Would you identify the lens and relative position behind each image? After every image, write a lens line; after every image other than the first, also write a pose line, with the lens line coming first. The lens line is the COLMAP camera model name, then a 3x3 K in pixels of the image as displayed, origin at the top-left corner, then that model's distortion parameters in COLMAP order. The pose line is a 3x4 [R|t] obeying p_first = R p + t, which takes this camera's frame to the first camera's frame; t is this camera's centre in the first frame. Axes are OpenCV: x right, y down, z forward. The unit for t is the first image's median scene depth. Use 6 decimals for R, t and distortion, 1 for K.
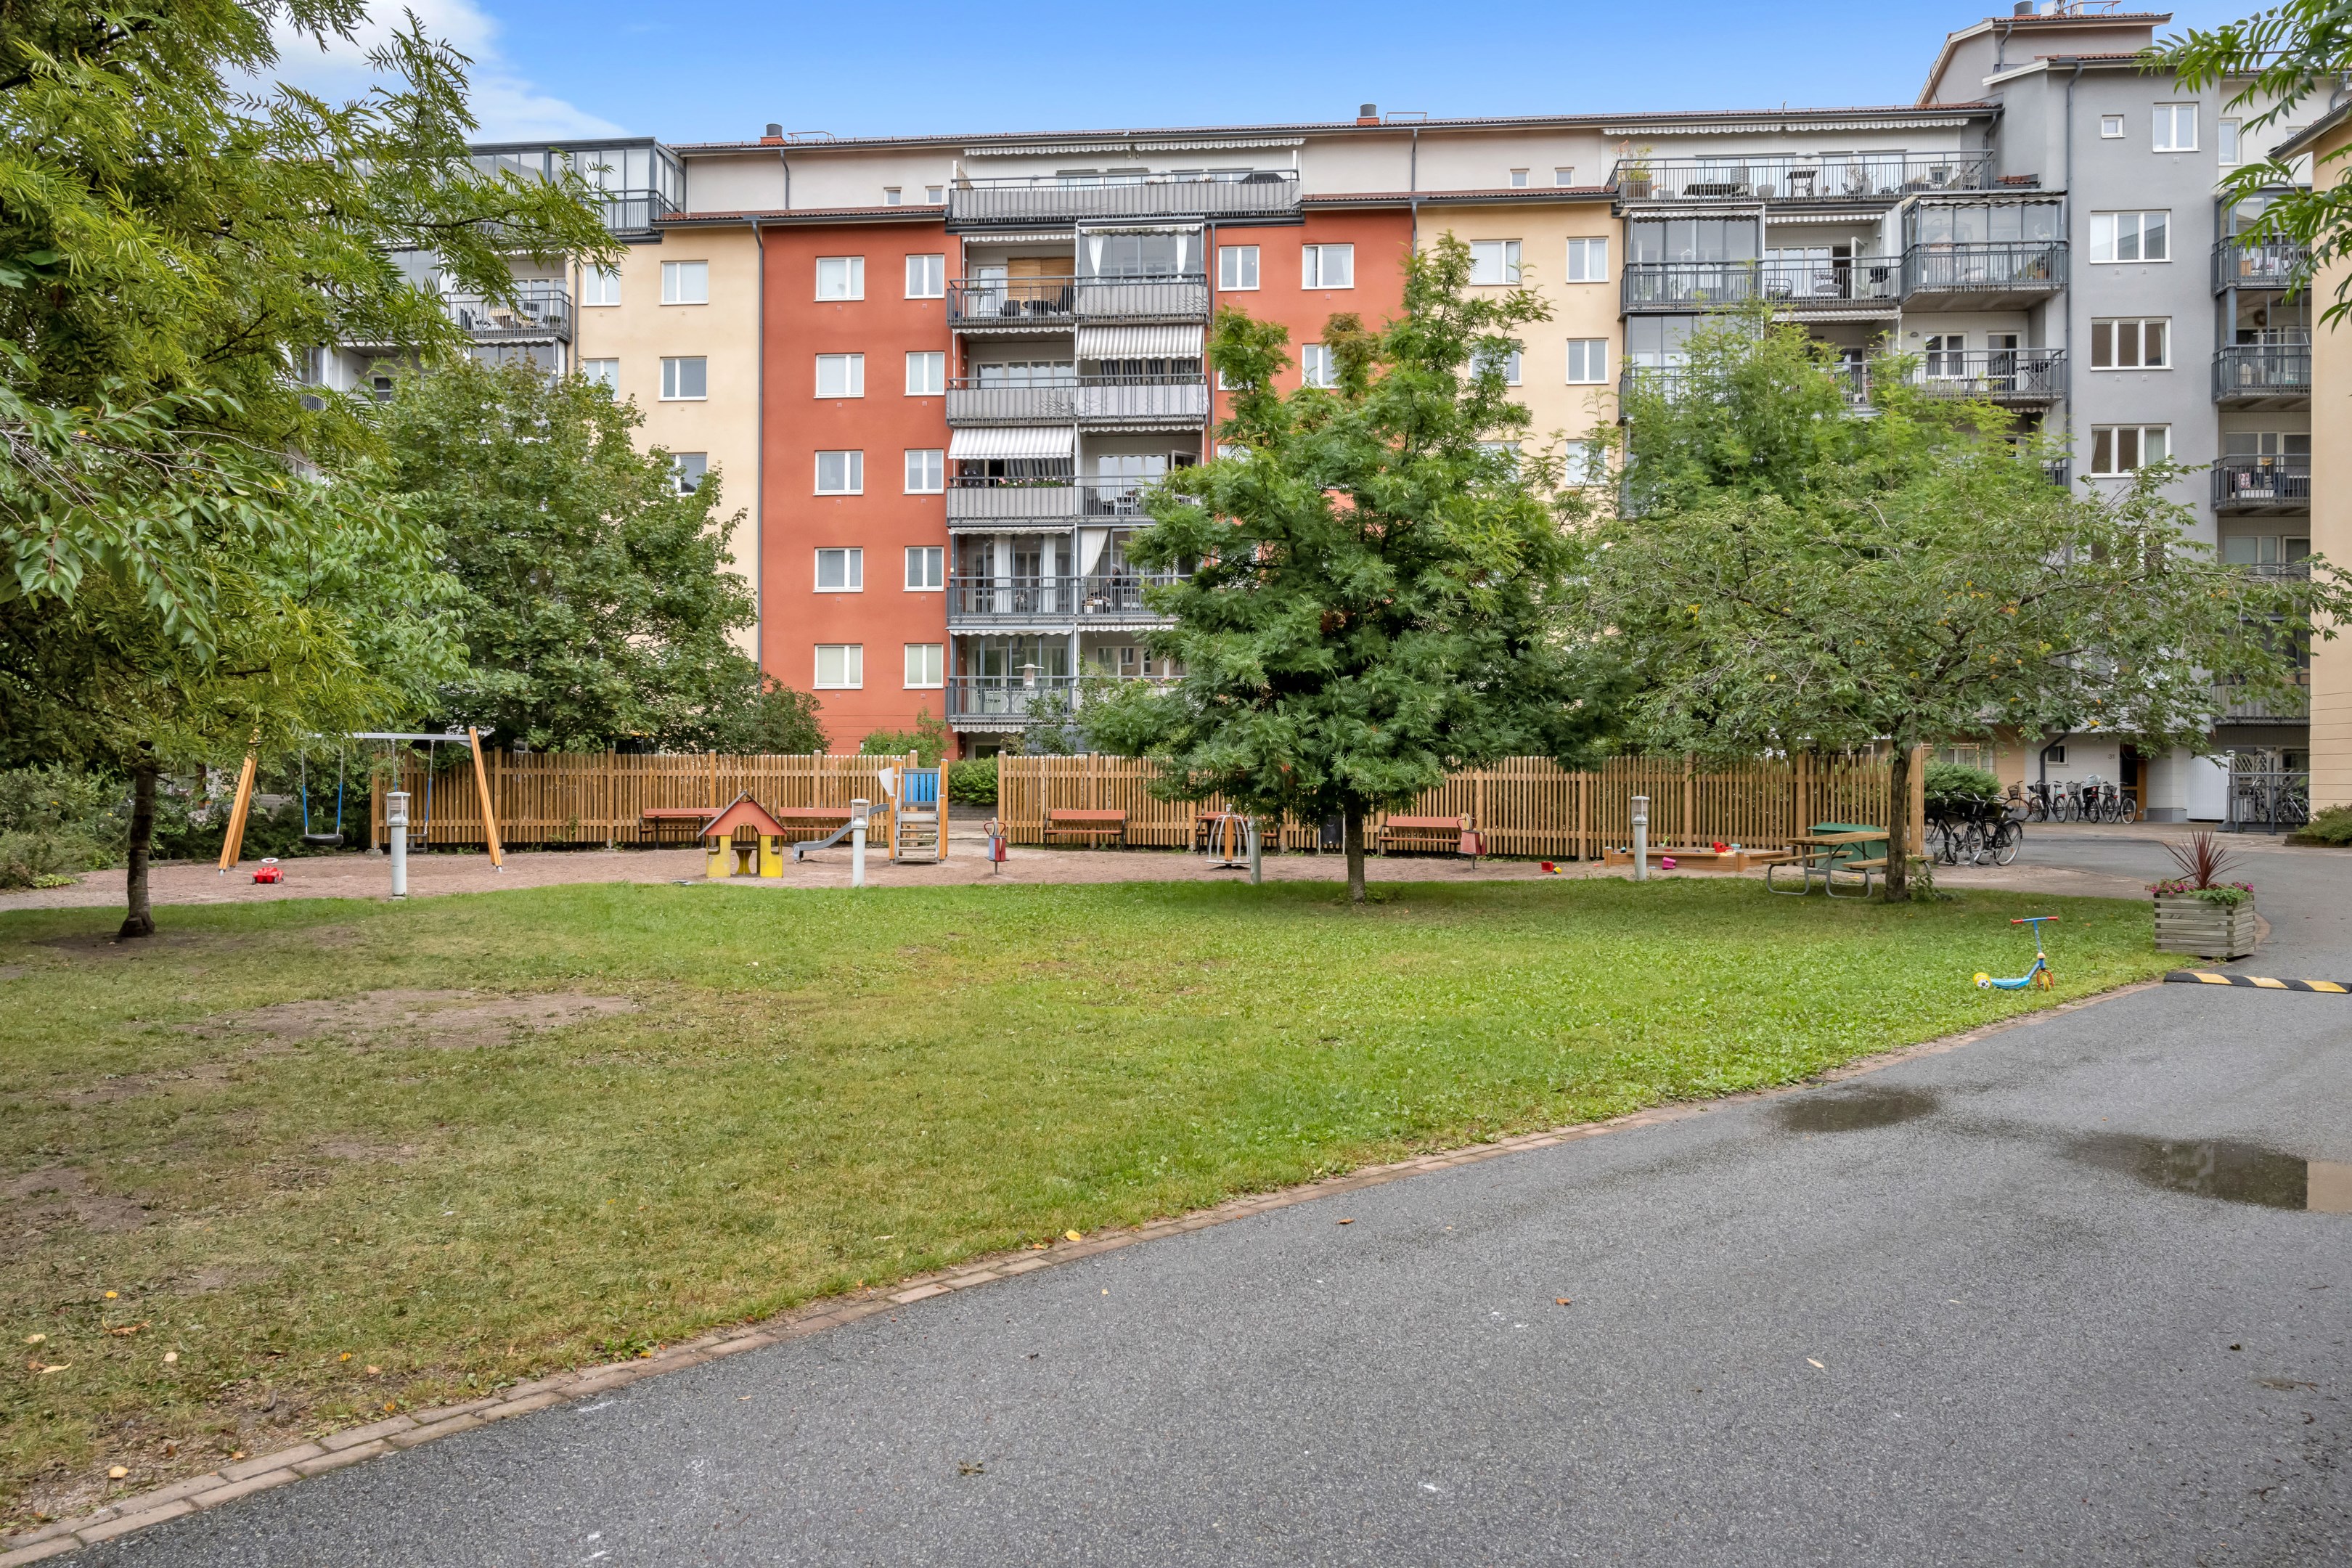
lens RADIAL K [[1581.0, 0, 1176.0], [0, 1581.0, 782.0], [0, 0, 1]] dist [-0.002395, -0.000370]
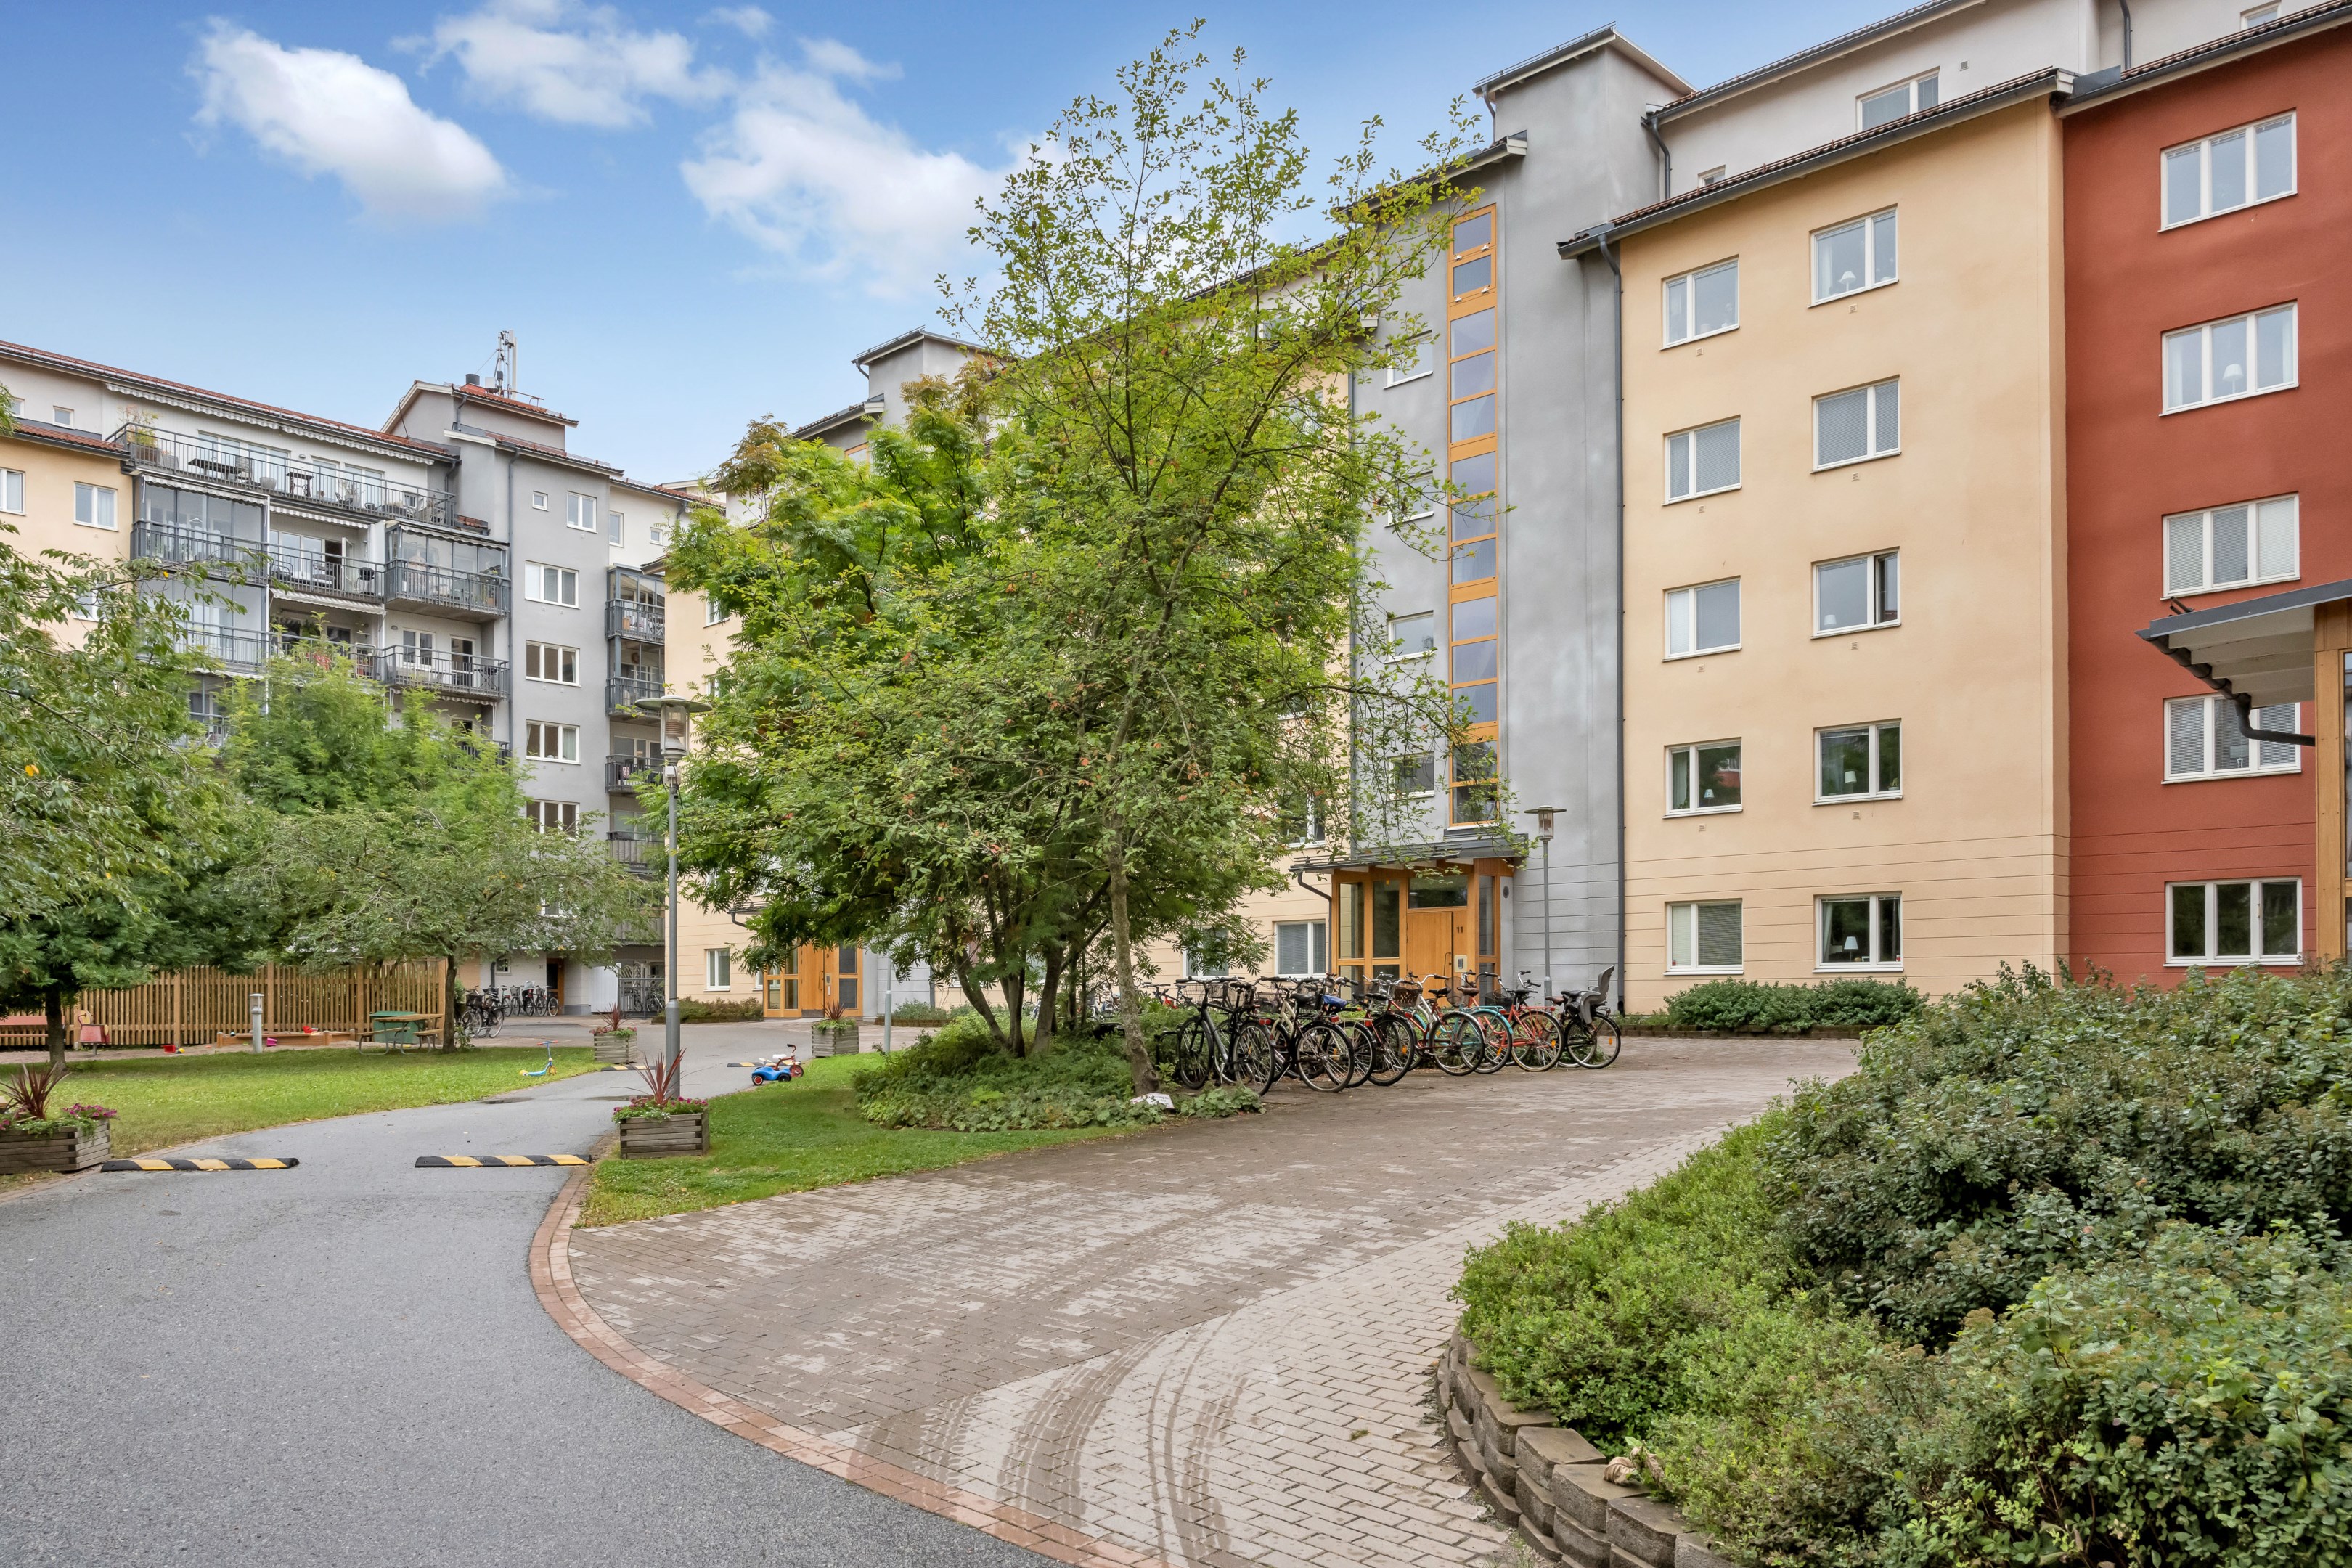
lens RADIAL K [[1581.0, 0, 1151.6], [0, 1581.0, 962.4], [0, 0, 1]] dist [-0.002395, -0.000370]
pose [[0.607051, 0.006148, 0.794639, -0.161023], [0.008829, 0.999856, -0.014481, 0.003889], [-0.794614, 0.015807, 0.606909, -0.230203]]
